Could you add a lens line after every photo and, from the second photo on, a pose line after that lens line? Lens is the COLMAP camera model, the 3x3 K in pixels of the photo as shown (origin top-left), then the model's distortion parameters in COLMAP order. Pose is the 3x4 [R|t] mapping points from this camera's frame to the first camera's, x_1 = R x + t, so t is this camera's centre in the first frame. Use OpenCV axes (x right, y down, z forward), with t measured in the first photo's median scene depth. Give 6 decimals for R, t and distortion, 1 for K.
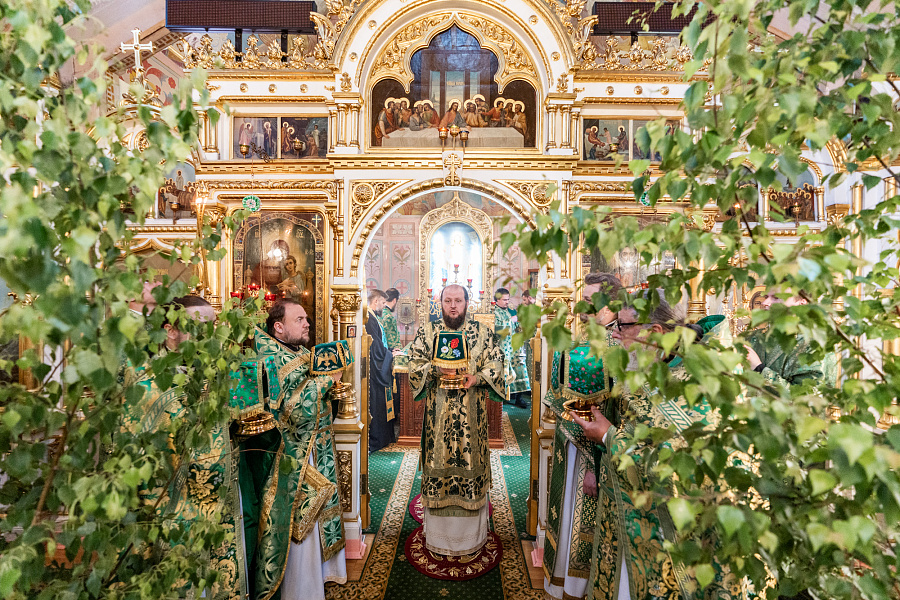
lens RADIAL K [[407.8, 0, 453.5], [0, 407.8, 298.1], [0, 0, 1]] dist [-0.001789, 0.000955]
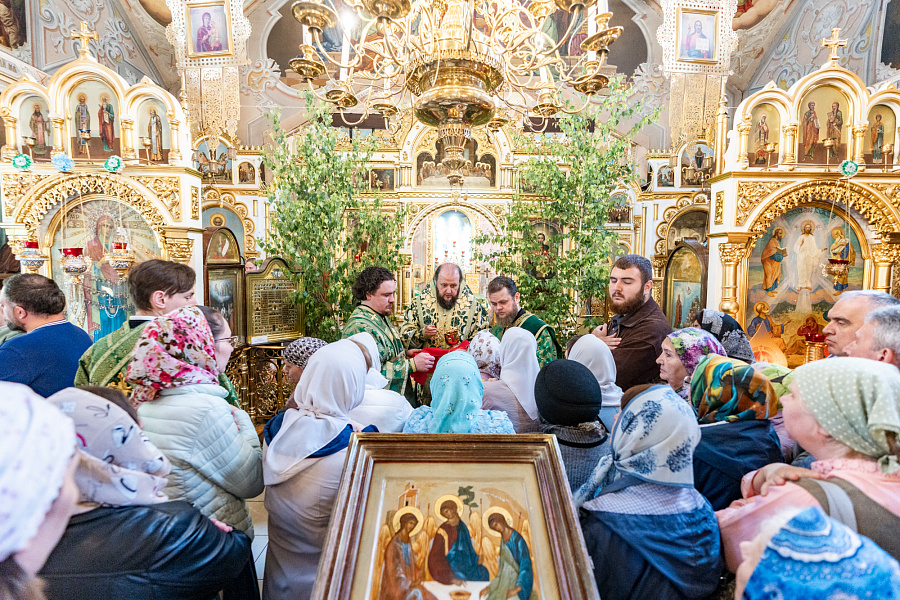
lens RADIAL K [[1269.6, 0, 449.3], [0, 1269.6, 301.2], [0, 0, 1]] dist [0.010580, -0.018671]
pose [[0.999372, 0.004534, 0.035154, -0.258006], [-0.003860, 0.999808, -0.019232, 0.337695], [-0.035235, 0.019084, 0.999197, -5.419440]]
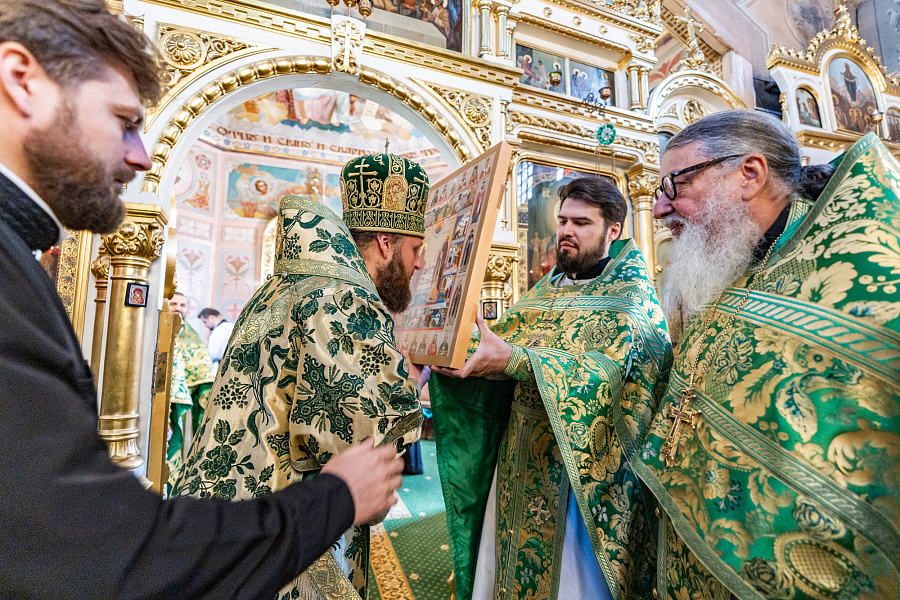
lens RADIAL K [[422.3, 0, 445.8], [0, 422.3, 299.9], [0, 0, 1]] dist [-0.001017, -0.000216]
pose [[0.940867, 0.037940, 0.336645, -0.060897], [0.006850, 0.991375, -0.130875, 0.157240], [-0.338707, 0.125442, 0.932492, 0.366383]]
